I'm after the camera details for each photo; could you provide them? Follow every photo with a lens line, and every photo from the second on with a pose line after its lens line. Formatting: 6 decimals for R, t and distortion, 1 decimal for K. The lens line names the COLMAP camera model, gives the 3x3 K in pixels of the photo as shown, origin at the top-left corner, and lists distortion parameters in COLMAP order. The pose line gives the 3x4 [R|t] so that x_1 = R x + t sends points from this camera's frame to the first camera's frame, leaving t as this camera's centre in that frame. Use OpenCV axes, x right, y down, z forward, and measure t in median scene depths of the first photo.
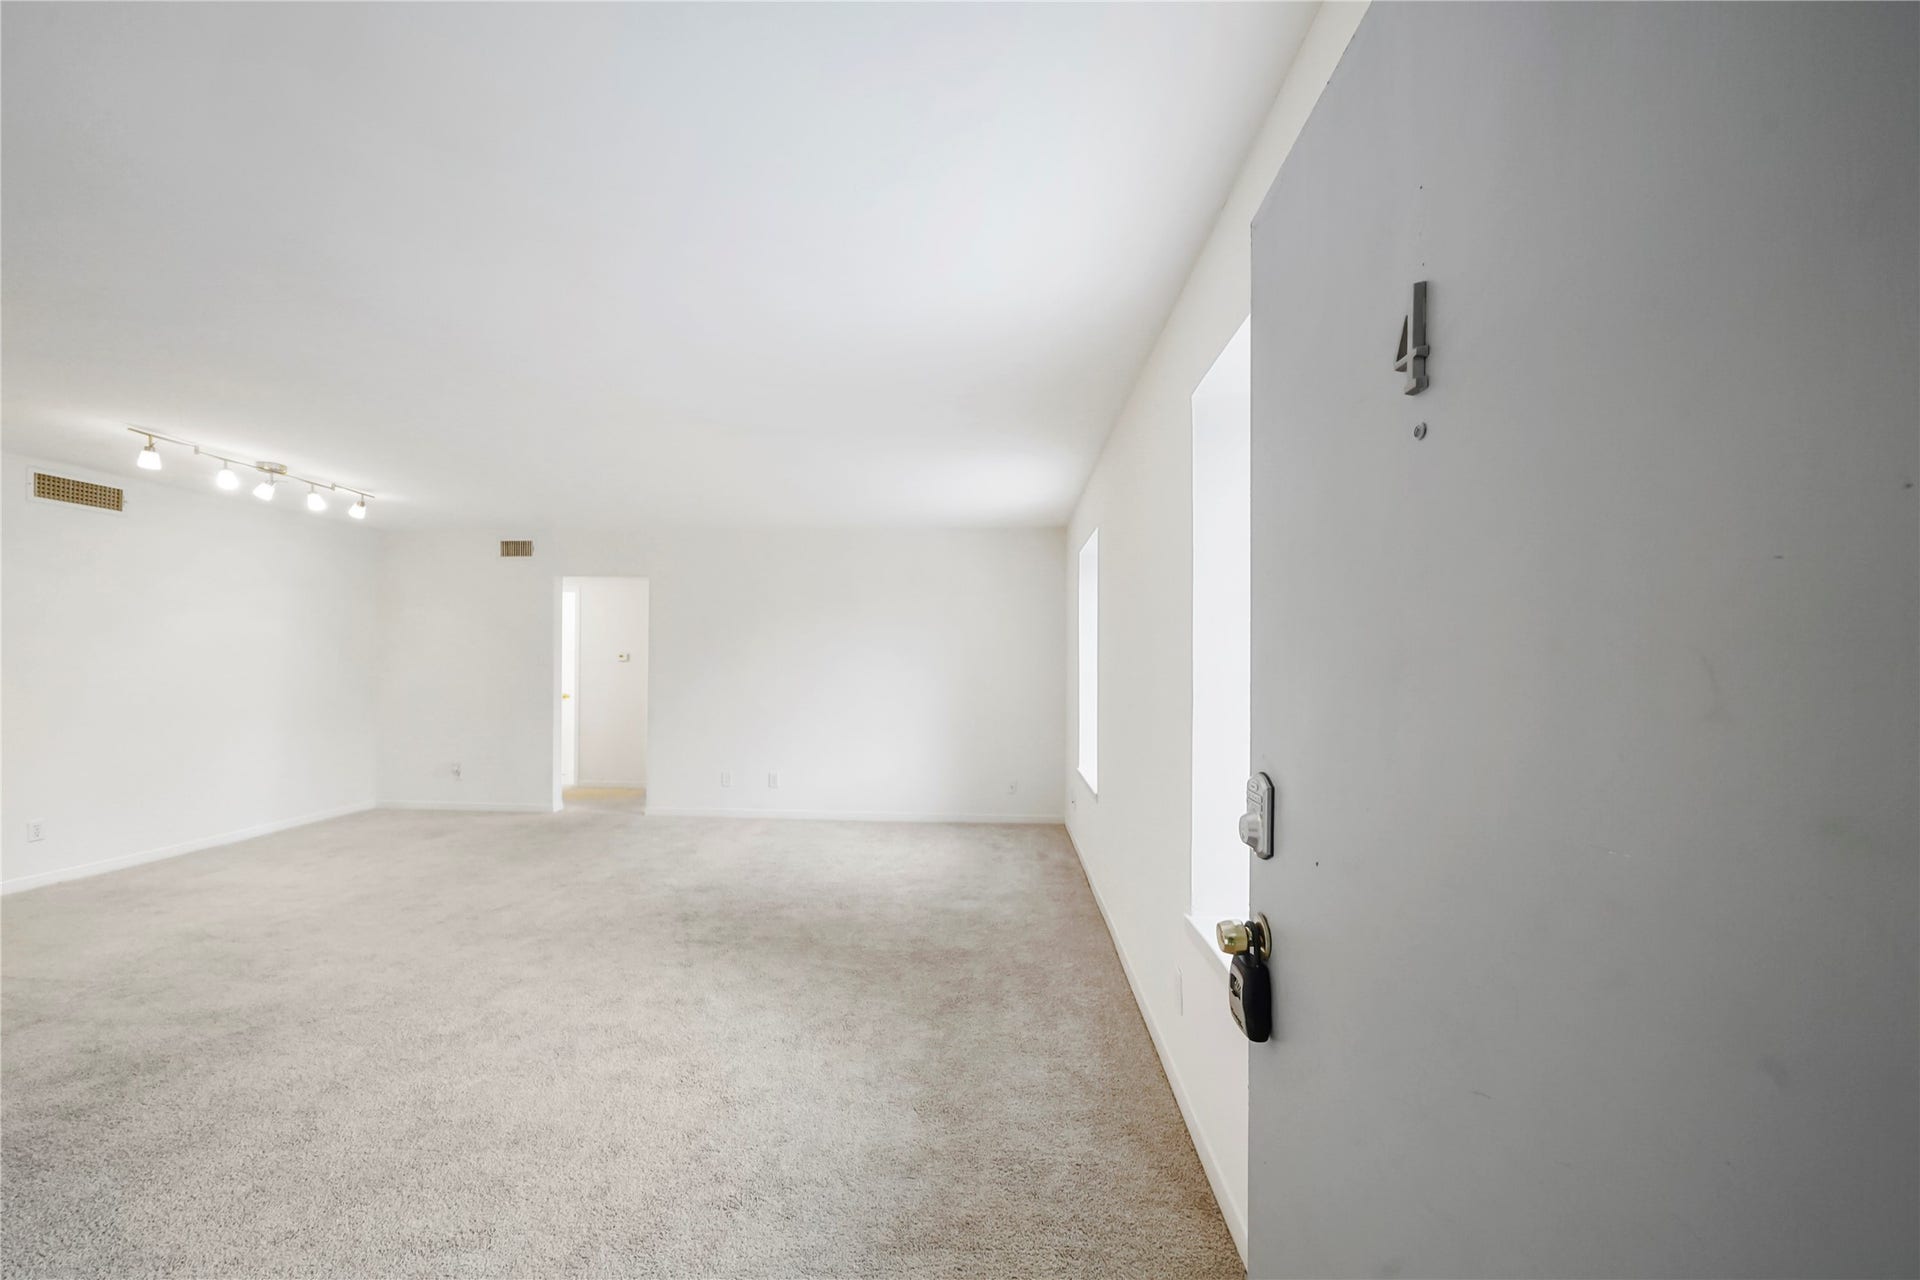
lens RADIAL K [[680.4, 0, 950.3], [0, 680.4, 664.6], [0, 0, 1]] dist [-0.003613, -0.000594]
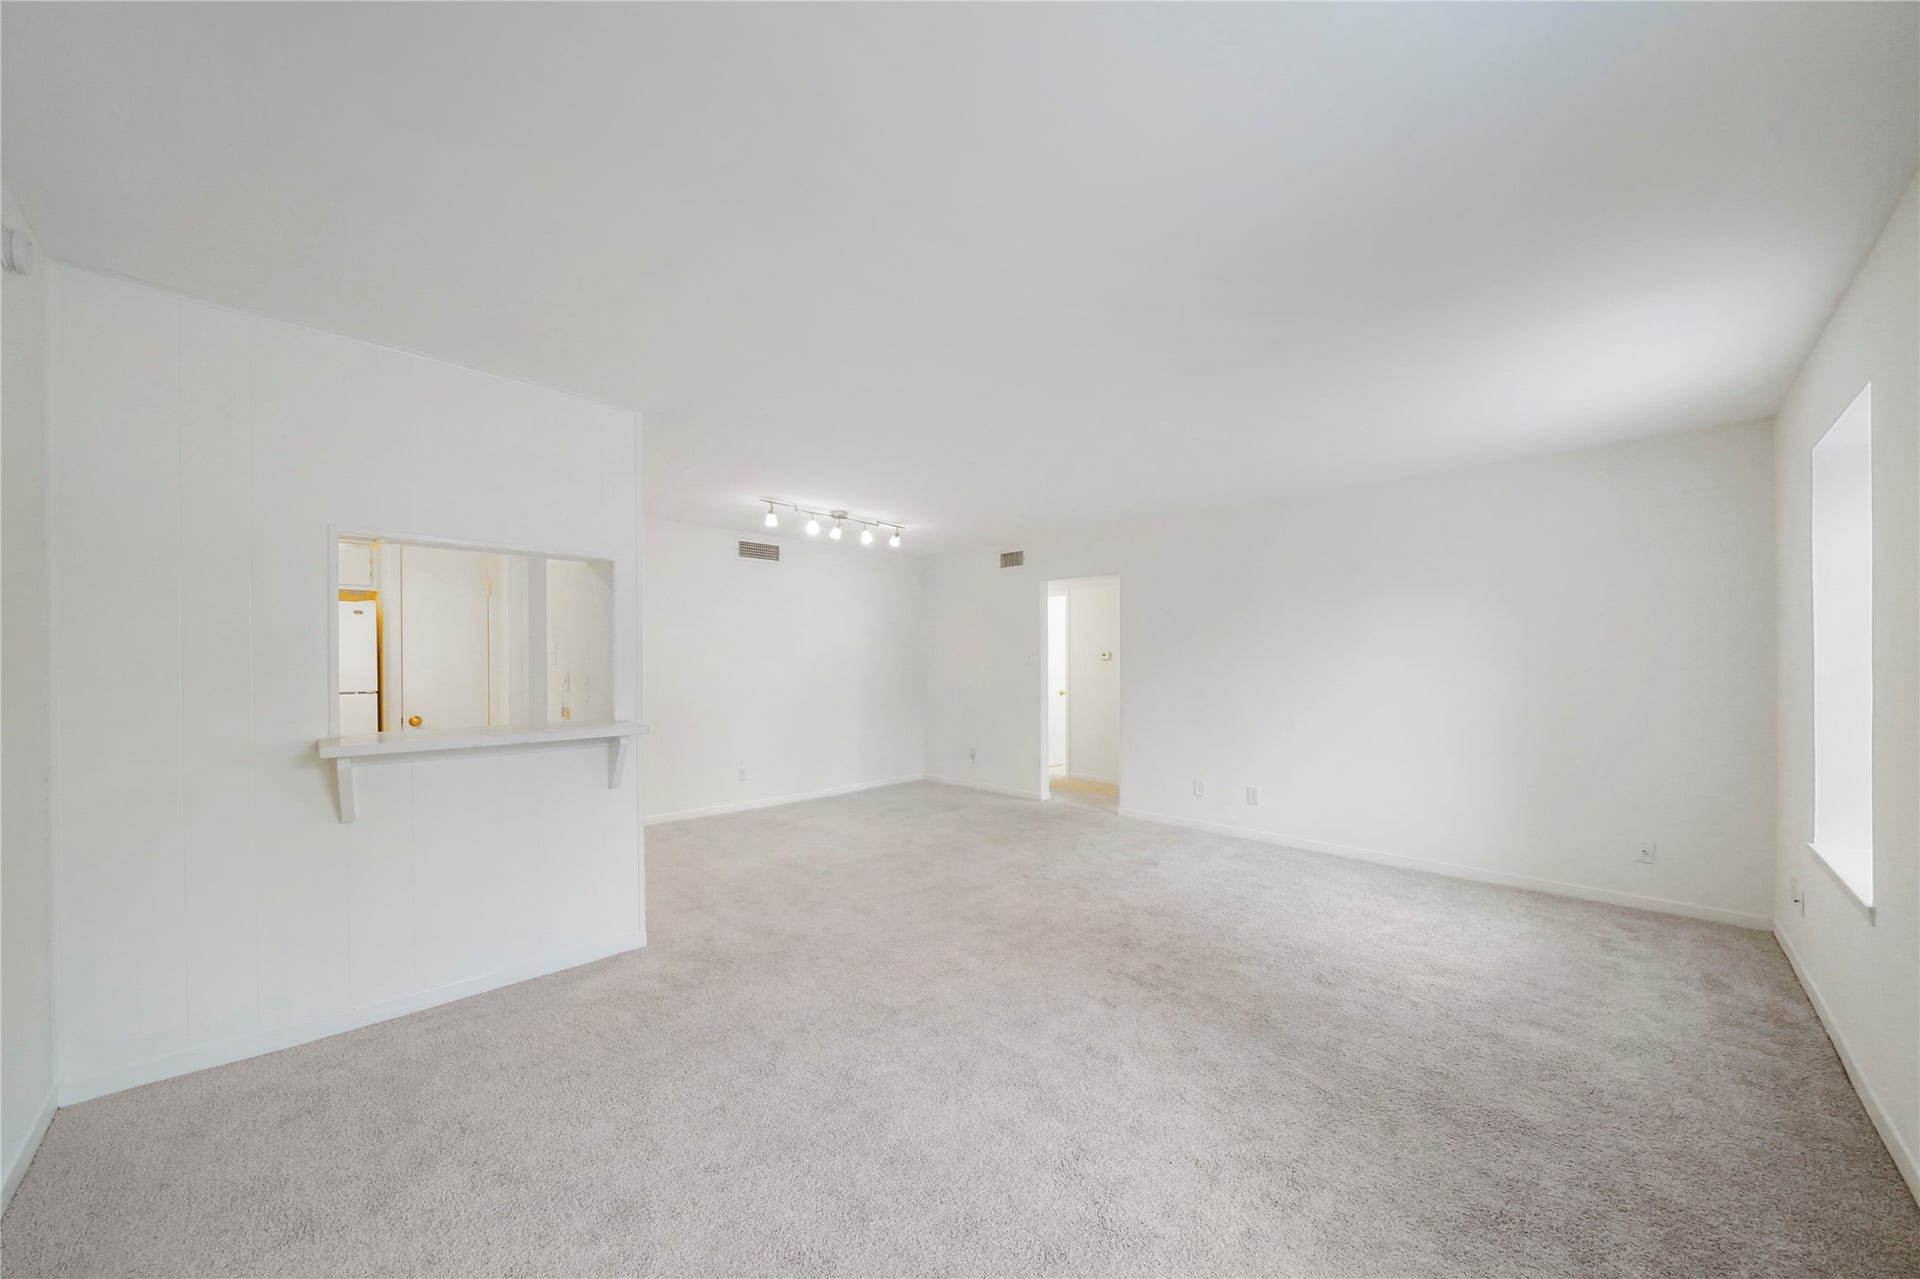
lens RADIAL K [[680.4, 0, 950.3], [0, 680.4, 664.1], [0, 0, 1]] dist [-0.003613, -0.000594]
pose [[0.755200, -0.006442, -0.655463, 0.026520], [0.007232, 0.999973, -0.001496, 0.003060], [0.655455, -0.003611, 0.755226, 0.167205]]
